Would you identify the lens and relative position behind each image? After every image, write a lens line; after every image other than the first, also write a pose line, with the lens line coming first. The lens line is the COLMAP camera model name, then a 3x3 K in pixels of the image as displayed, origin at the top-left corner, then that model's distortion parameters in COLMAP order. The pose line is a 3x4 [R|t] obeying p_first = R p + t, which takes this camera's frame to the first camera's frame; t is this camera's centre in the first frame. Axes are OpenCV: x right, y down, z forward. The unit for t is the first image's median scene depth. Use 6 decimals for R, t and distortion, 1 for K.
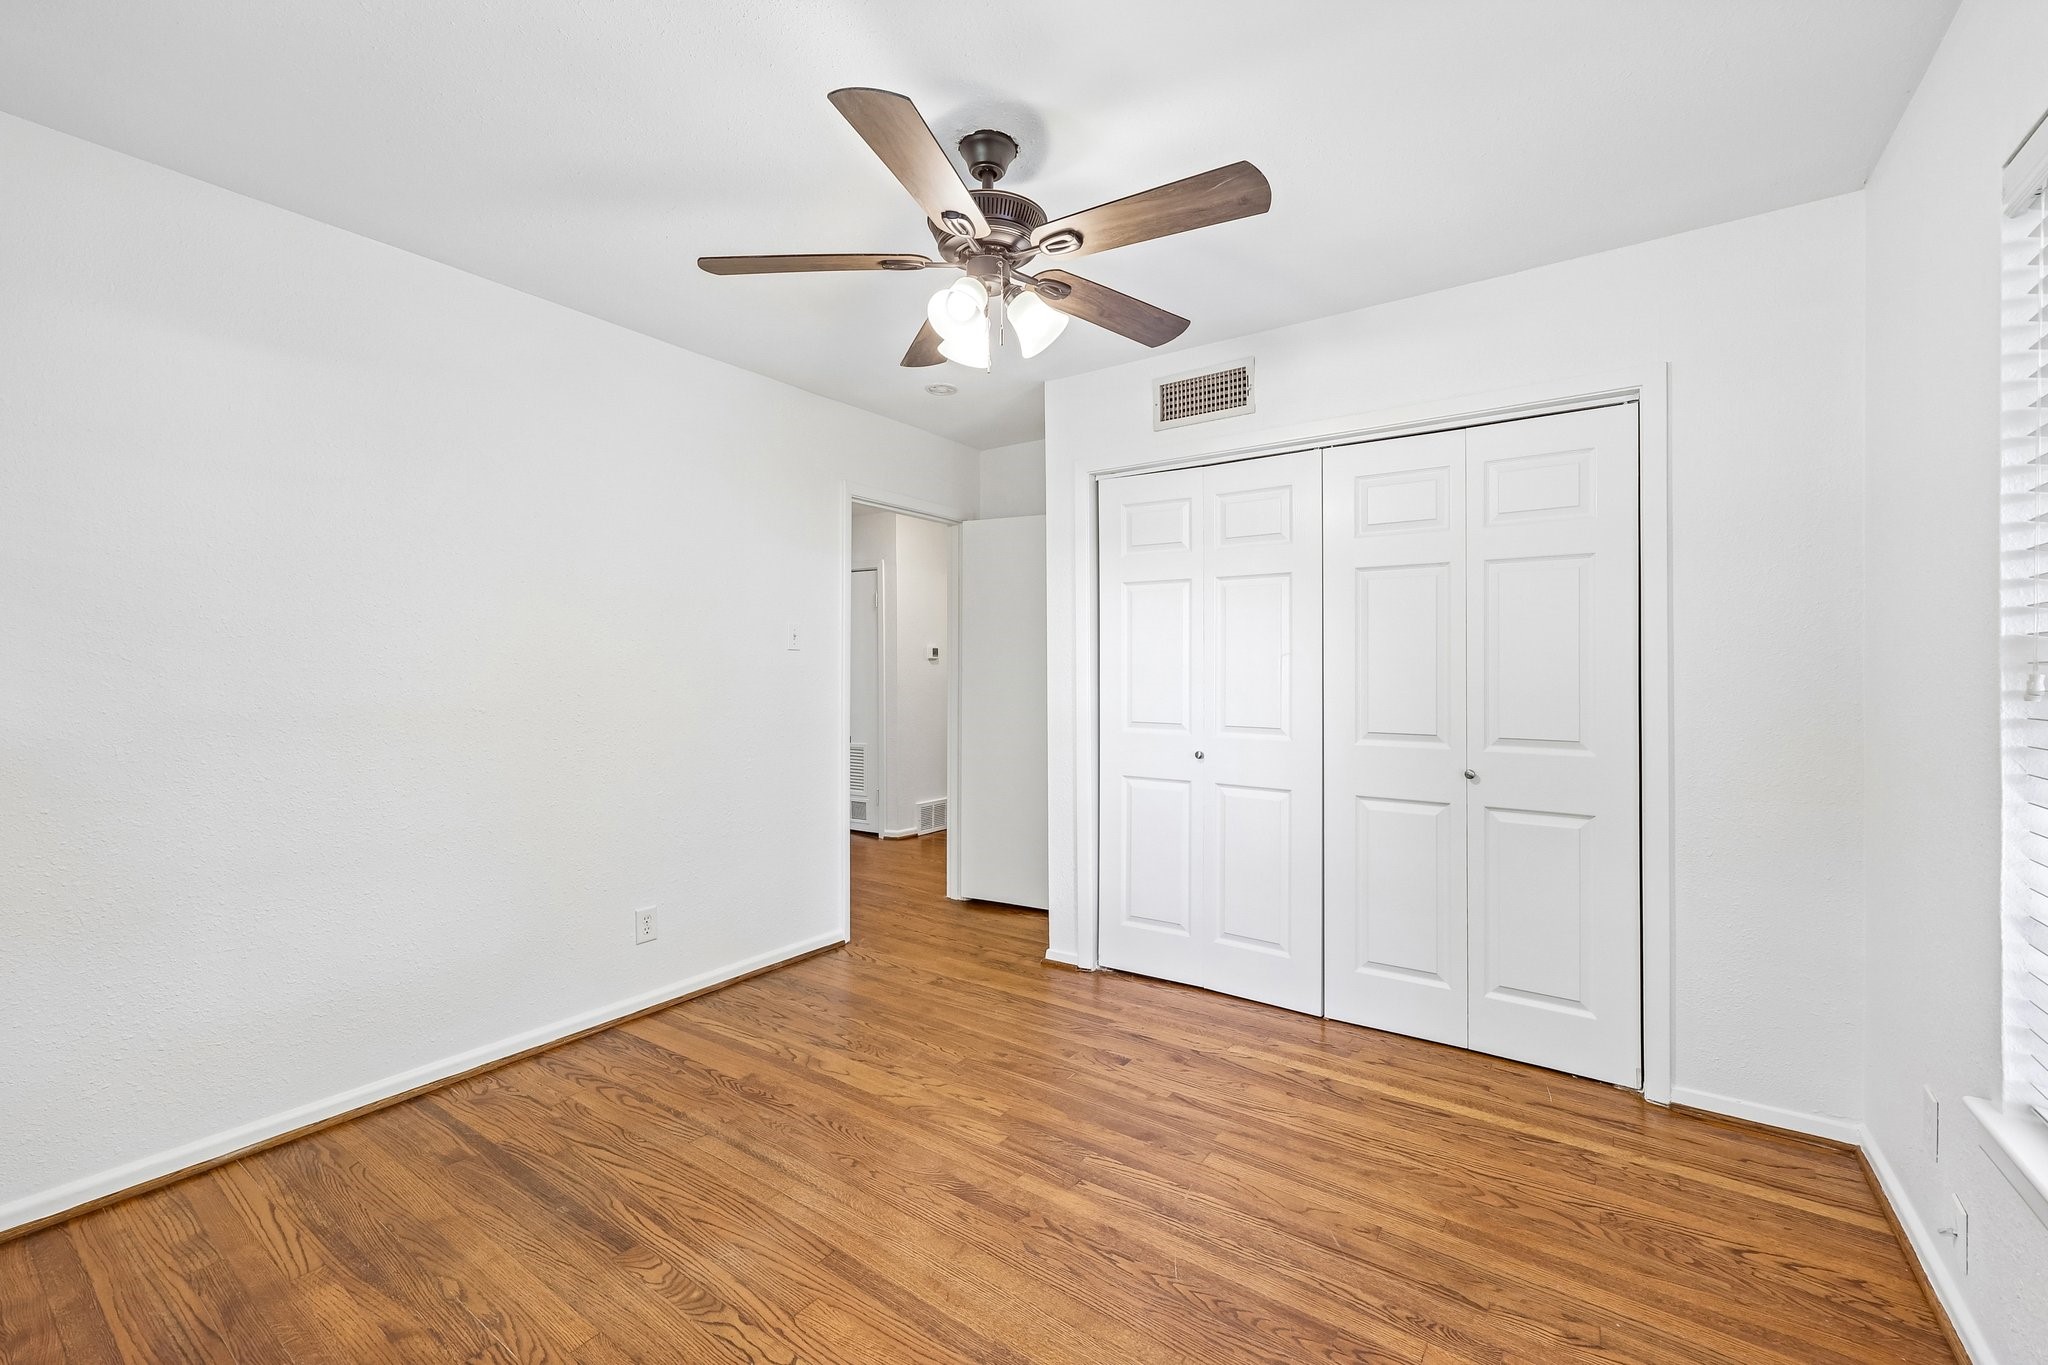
lens RADIAL K [[854.1, 0, 1008.8], [0, 854.1, 665.0], [0, 0, 1]] dist [0.008486, -0.000043]
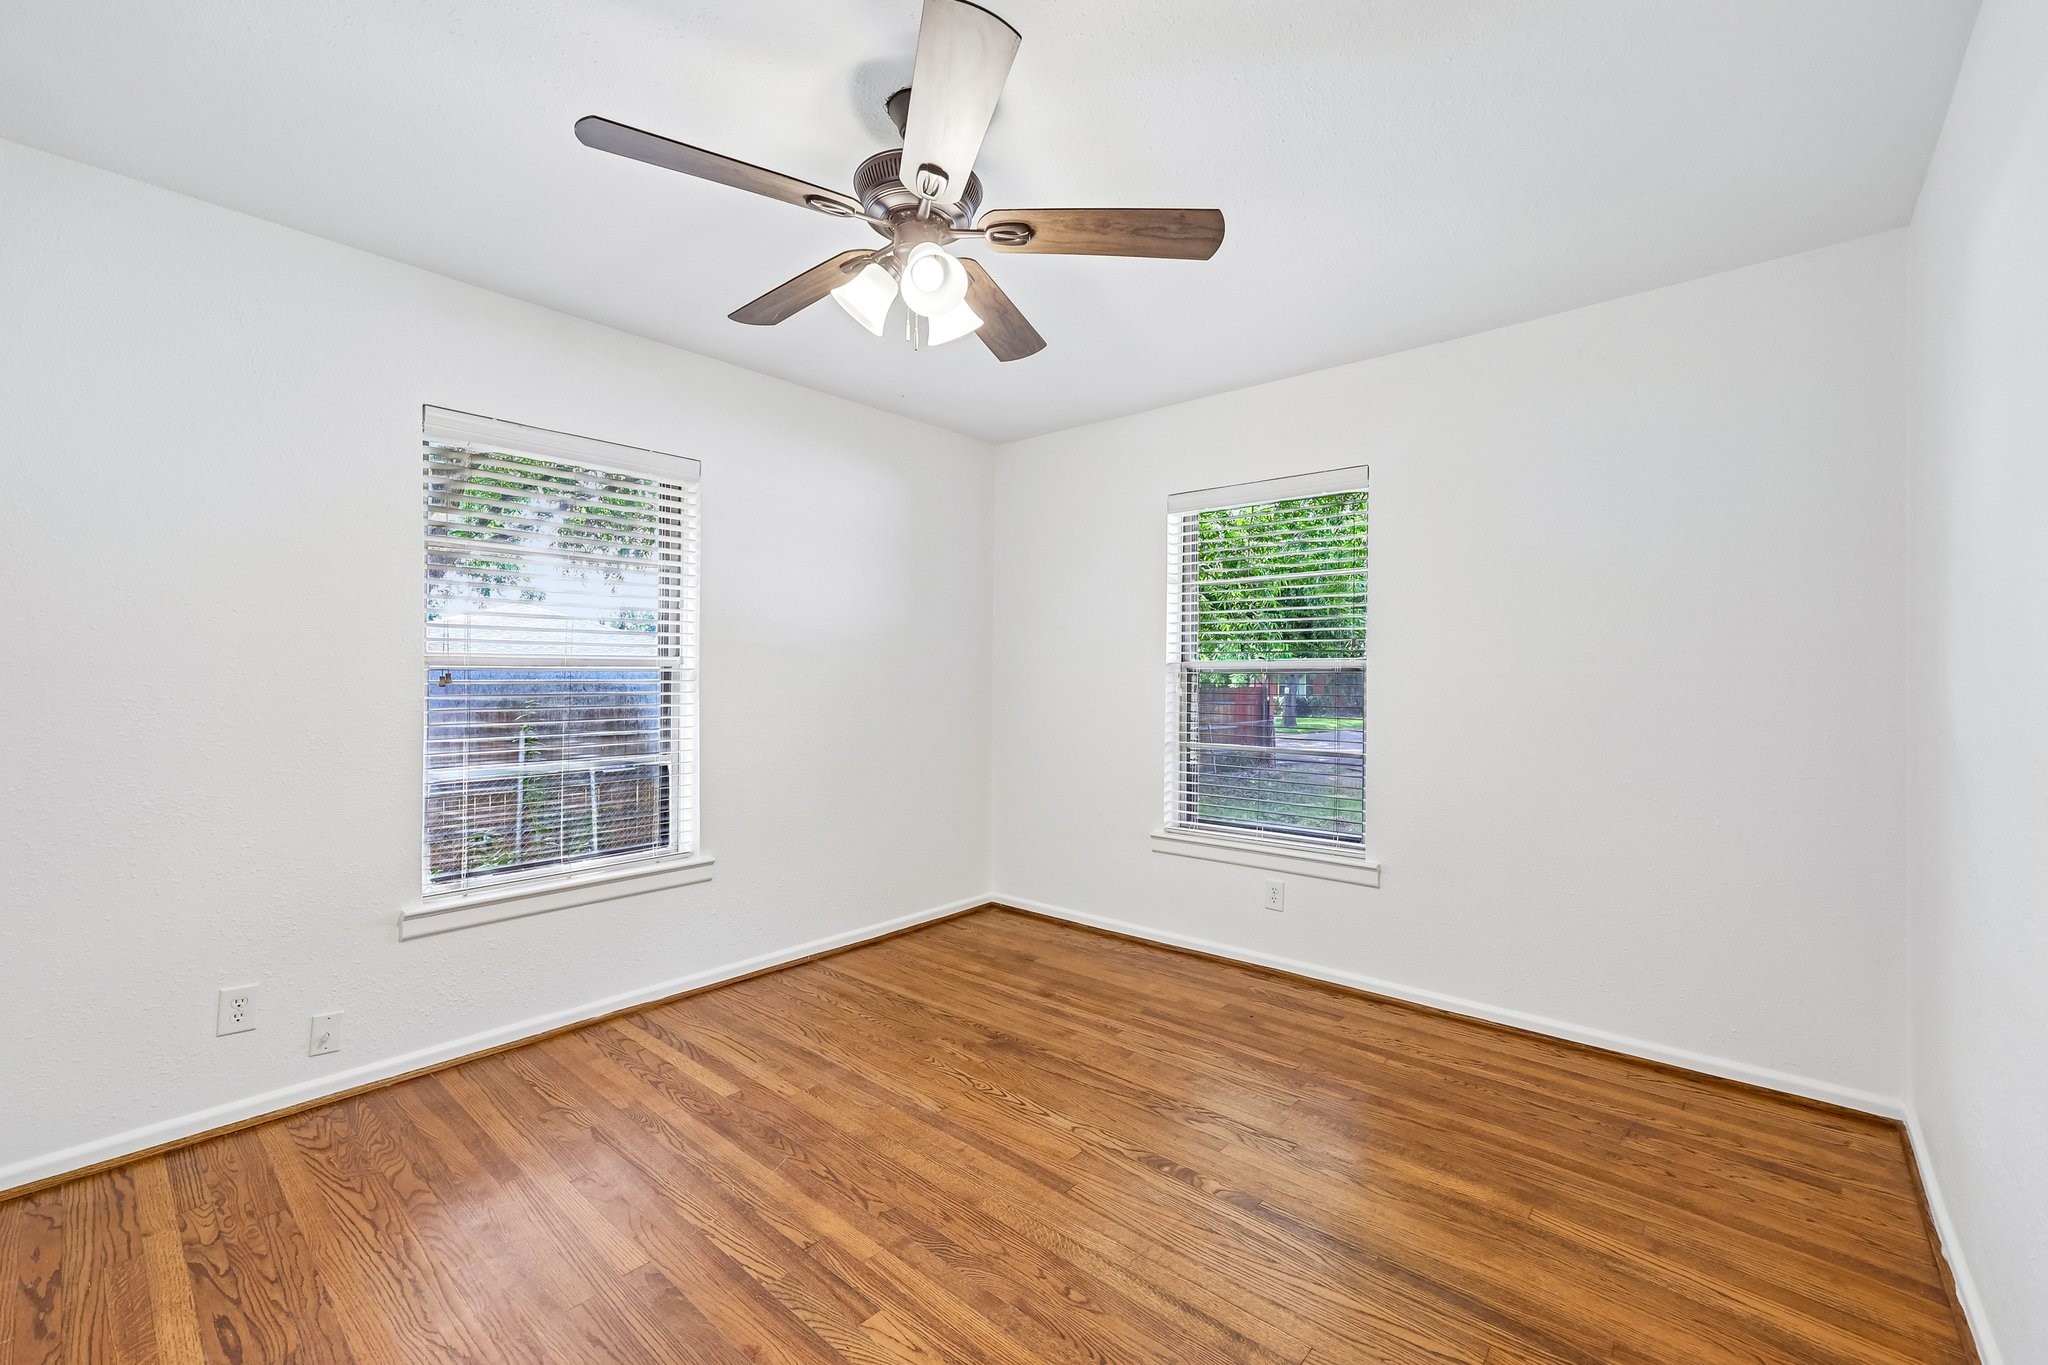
lens RADIAL K [[854.1, 0, 1008.8], [0, 854.1, 665.0], [0, 0, 1]] dist [0.008486, -0.000043]
pose [[-0.994697, 0.001681, 0.102834, -0.235740], [-0.000718, 0.999729, -0.023281, 0.020836], [-0.102845, -0.023232, -0.994426, 2.038196]]
